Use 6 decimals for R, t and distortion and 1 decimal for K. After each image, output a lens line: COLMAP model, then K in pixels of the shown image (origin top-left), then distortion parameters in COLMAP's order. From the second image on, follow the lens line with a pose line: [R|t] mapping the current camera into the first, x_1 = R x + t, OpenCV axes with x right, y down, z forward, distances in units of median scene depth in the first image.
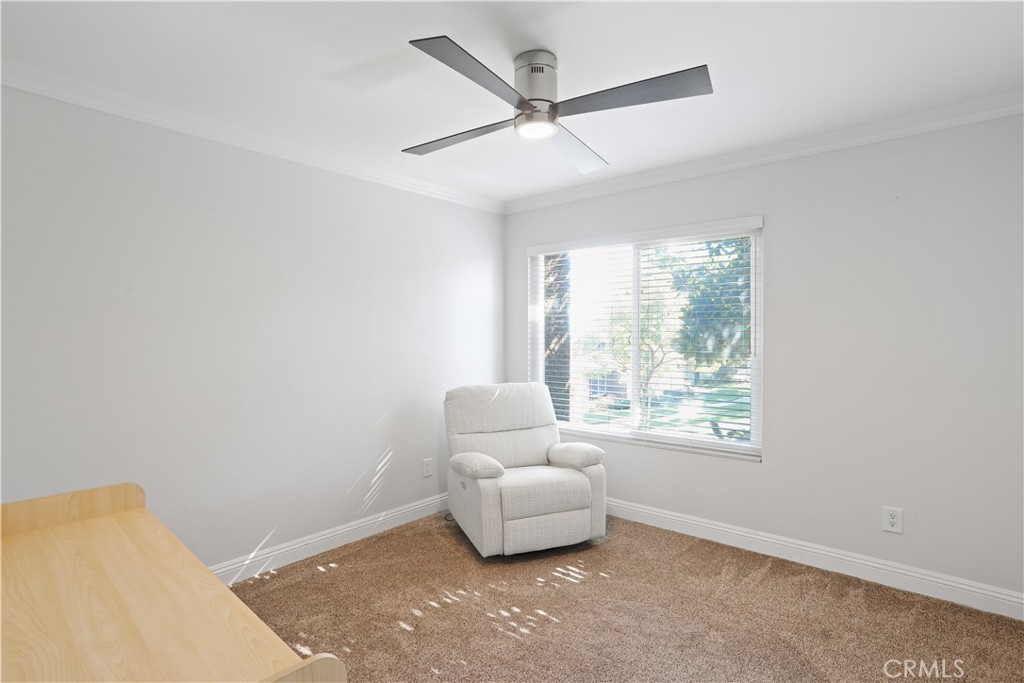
lens RADIAL K [[494.5, 0, 511.5], [0, 494.5, 342.8], [0, 0, 1]] dist [-0.000876, 0.000682]
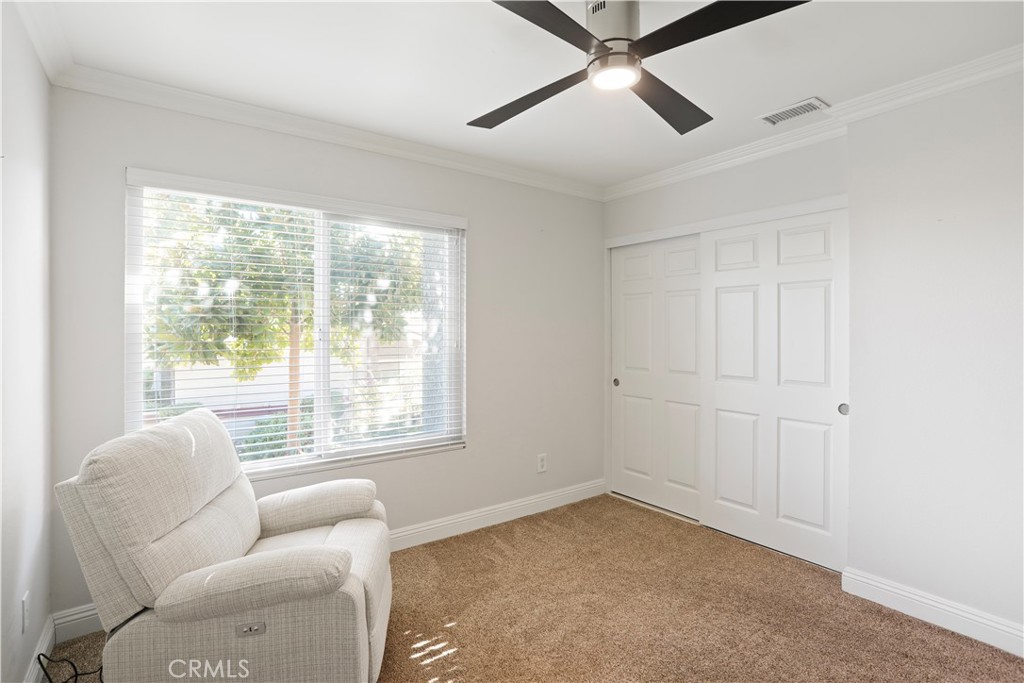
lens RADIAL K [[494.5, 0, 511.9], [0, 494.5, 337.4], [0, 0, 1]] dist [-0.000876, 0.000682]
pose [[0.230677, 0.000808, 0.973030, -0.573867], [0.004114, 0.999990, -0.001805, 0.005659], [-0.973022, 0.004419, 0.230672, 0.721459]]
